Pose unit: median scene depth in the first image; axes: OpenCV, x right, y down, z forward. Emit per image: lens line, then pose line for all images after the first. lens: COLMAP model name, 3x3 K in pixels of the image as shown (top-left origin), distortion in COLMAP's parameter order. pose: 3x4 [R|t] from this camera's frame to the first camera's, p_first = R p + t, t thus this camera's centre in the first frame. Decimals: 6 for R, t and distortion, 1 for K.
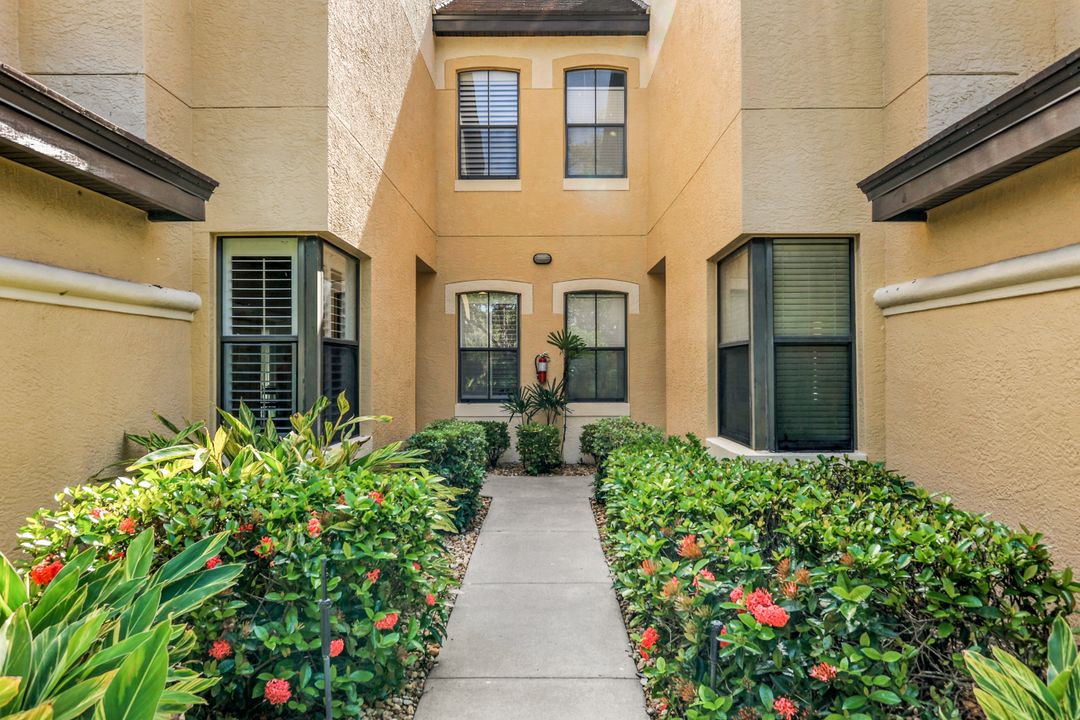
lens RADIAL K [[864.2, 0, 541.3], [0, 864.2, 355.1], [0, 0, 1]] dist [0.003884, -0.001885]
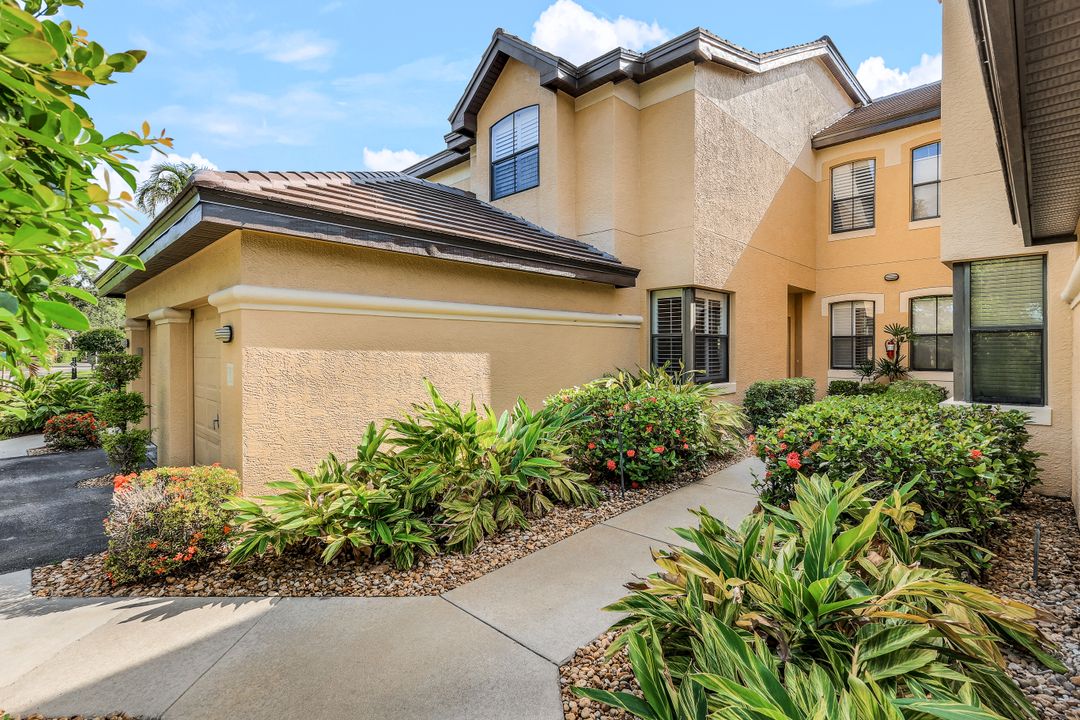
lens RADIAL K [[503.2, 0, 537.7], [0, 503.2, 355.9], [0, 0, 1]] dist [-0.001066, -0.000072]
pose [[0.715947, 0.008480, -0.698103, 0.333444], [0.011819, 0.999636, 0.024265, -0.000975], [0.698054, -0.025624, 0.715586, -0.158075]]
